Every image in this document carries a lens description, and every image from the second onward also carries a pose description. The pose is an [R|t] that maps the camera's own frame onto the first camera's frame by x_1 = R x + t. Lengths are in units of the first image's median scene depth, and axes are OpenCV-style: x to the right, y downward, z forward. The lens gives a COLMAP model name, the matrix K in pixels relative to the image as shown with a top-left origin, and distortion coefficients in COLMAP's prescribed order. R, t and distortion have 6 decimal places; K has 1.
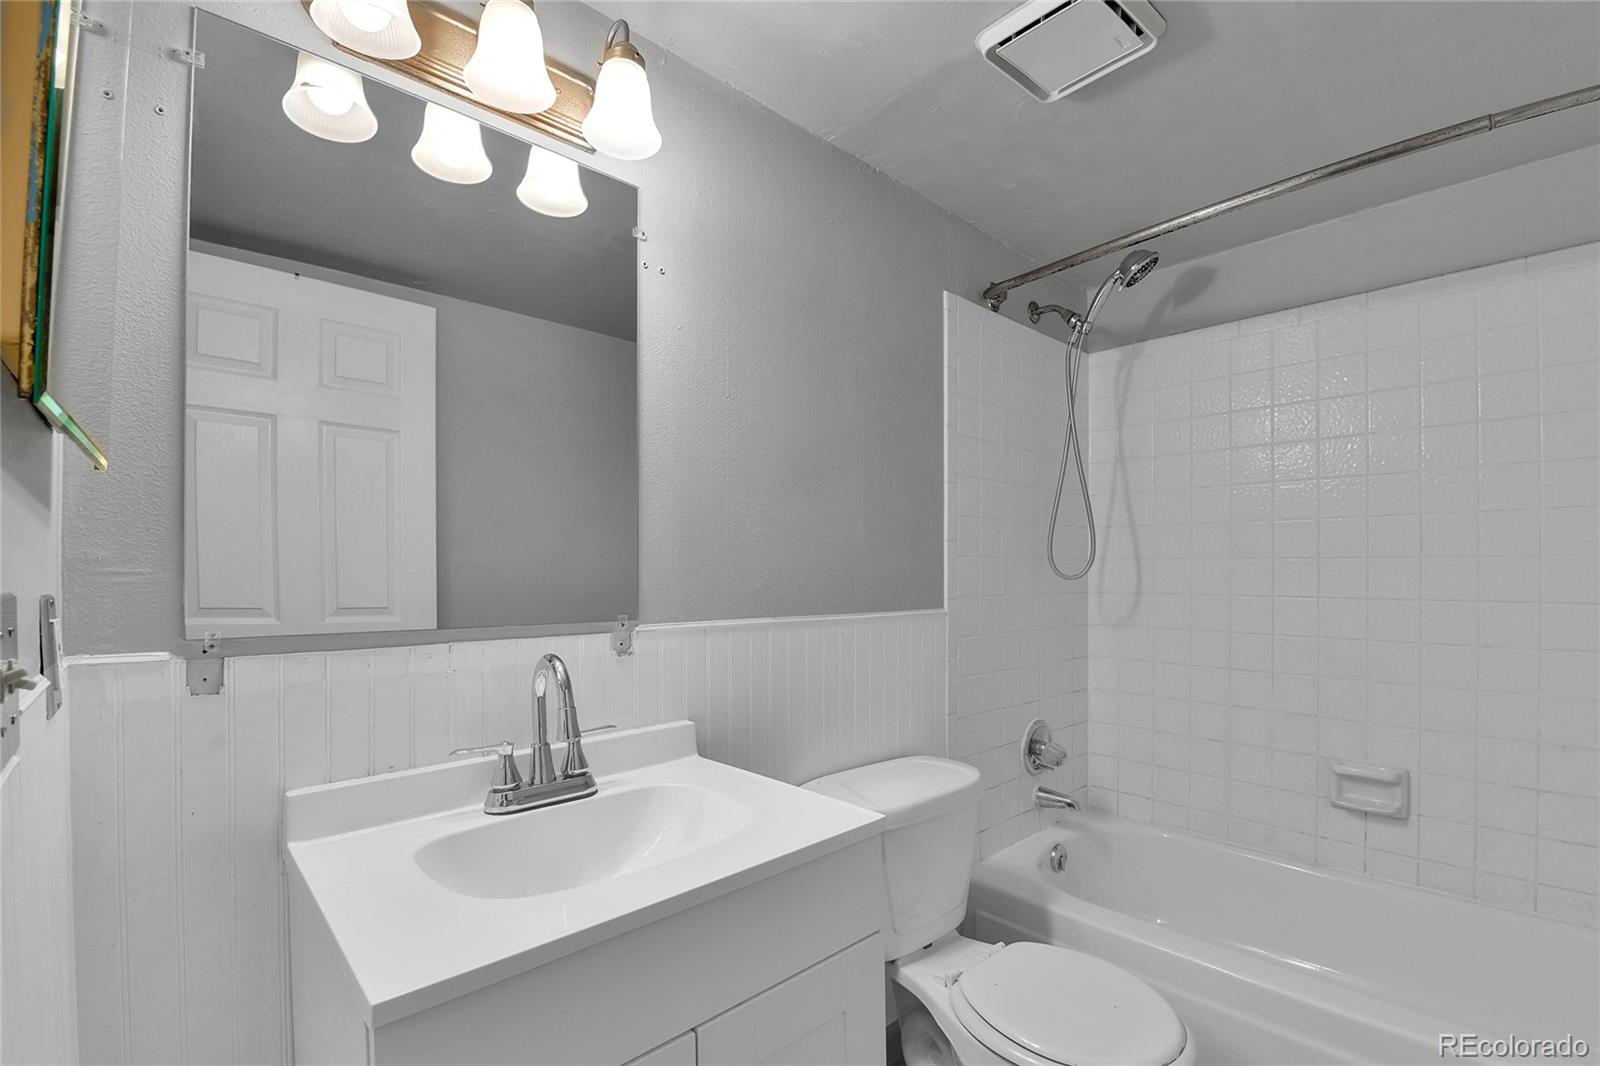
lens RADIAL K [[714.4, 0, 796.6], [0, 714.4, 568.7], [0, 0, 1]] dist [-0.001809, -0.015114]
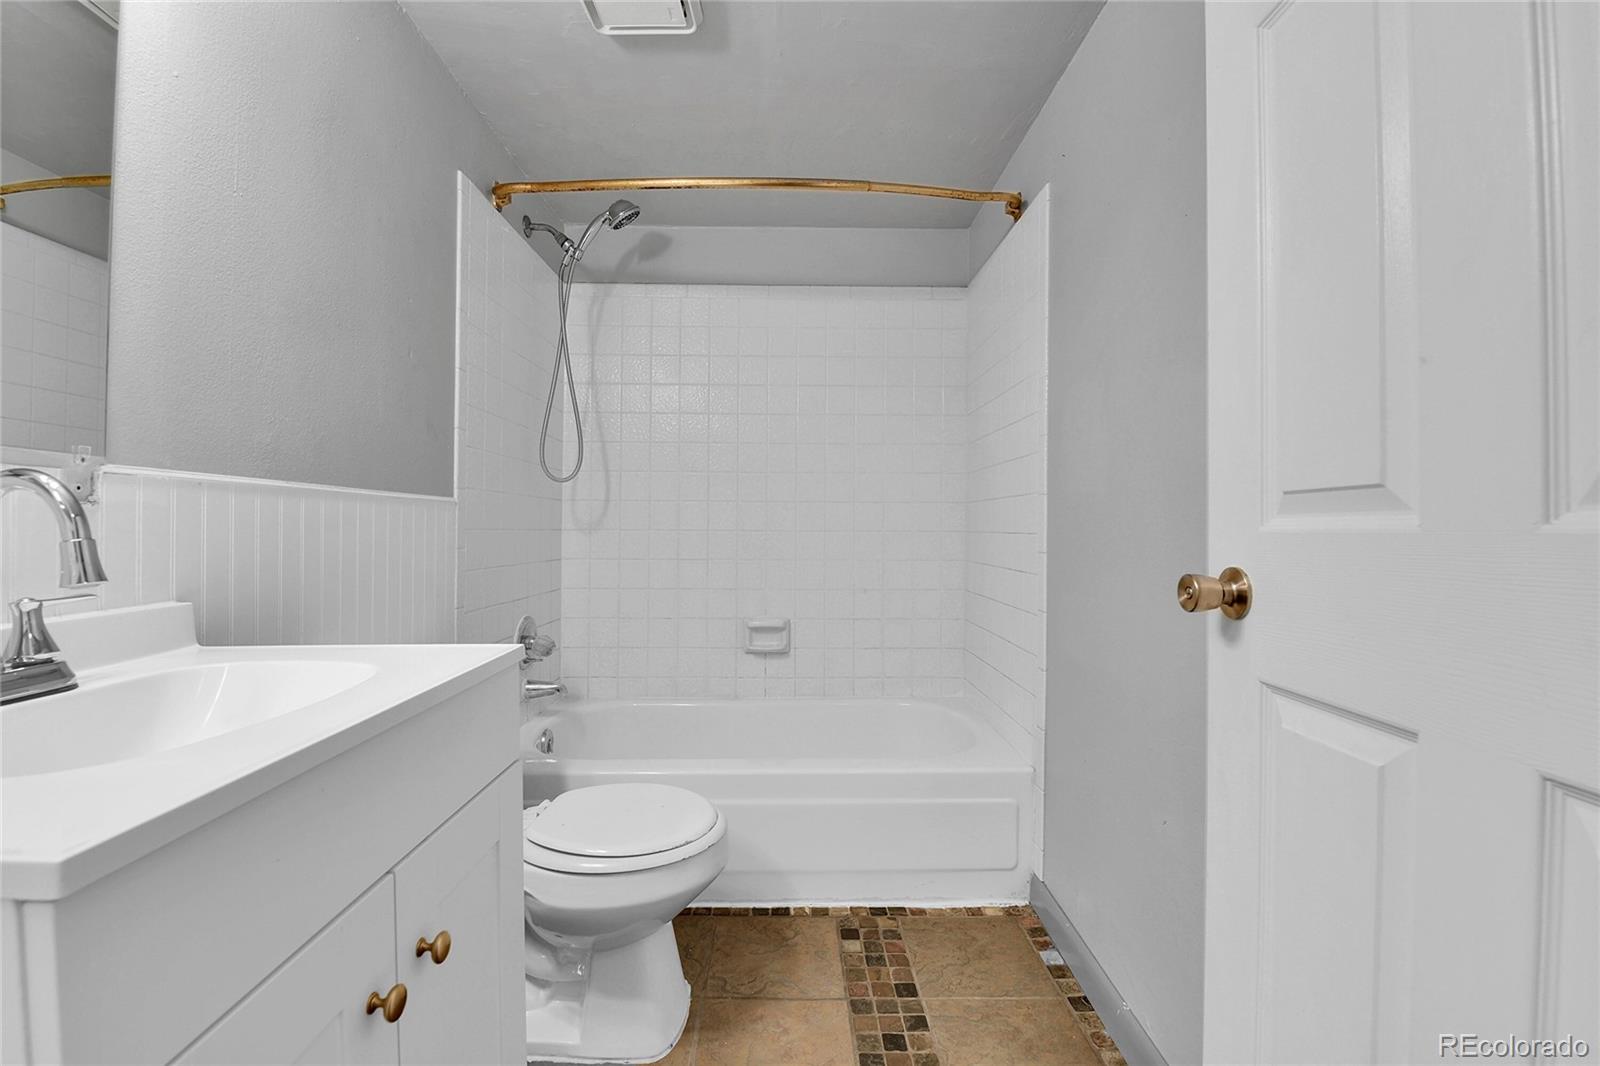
lens RADIAL K [[694.0, 0, 802.0], [0, 694.0, 521.5], [0, 0, 1]] dist [-0.001427, -0.009957]
pose [[0.664021, 0.010052, 0.747646, -0.180017], [-0.006292, 0.999949, -0.007856, 0.091233], [-0.747687, 0.000512, 0.664051, 0.026954]]
